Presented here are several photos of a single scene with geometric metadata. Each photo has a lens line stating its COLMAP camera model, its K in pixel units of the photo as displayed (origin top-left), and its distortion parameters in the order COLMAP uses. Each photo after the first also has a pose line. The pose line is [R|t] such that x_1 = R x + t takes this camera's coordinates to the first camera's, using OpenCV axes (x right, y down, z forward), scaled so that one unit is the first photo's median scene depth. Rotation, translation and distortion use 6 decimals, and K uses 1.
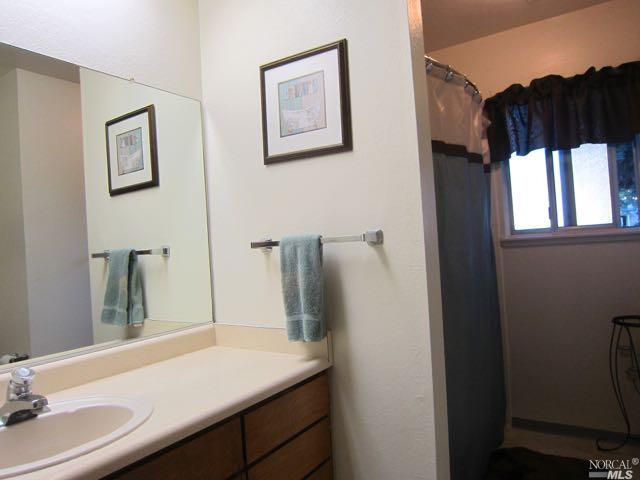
lens RADIAL K [[458.4, 0, 320.0], [0, 458.4, 240.0], [0, 0, 1]] dist [-0.046340, 0.030479]
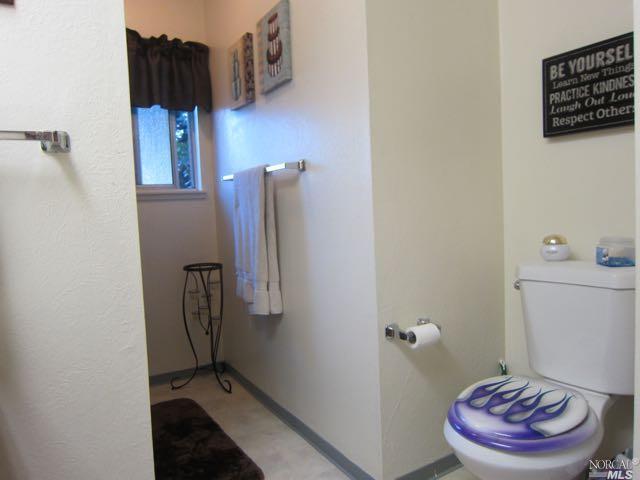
lens RADIAL K [[458.4, 0, 320.0], [0, 458.4, 240.0], [0, 0, 1]] dist [-0.046340, 0.030479]
pose [[0.434492, -0.020700, 0.900438, -0.218949], [0.008385, 0.999785, 0.018938, 0.087884], [-0.900637, -0.000678, 0.434572, 0.208382]]
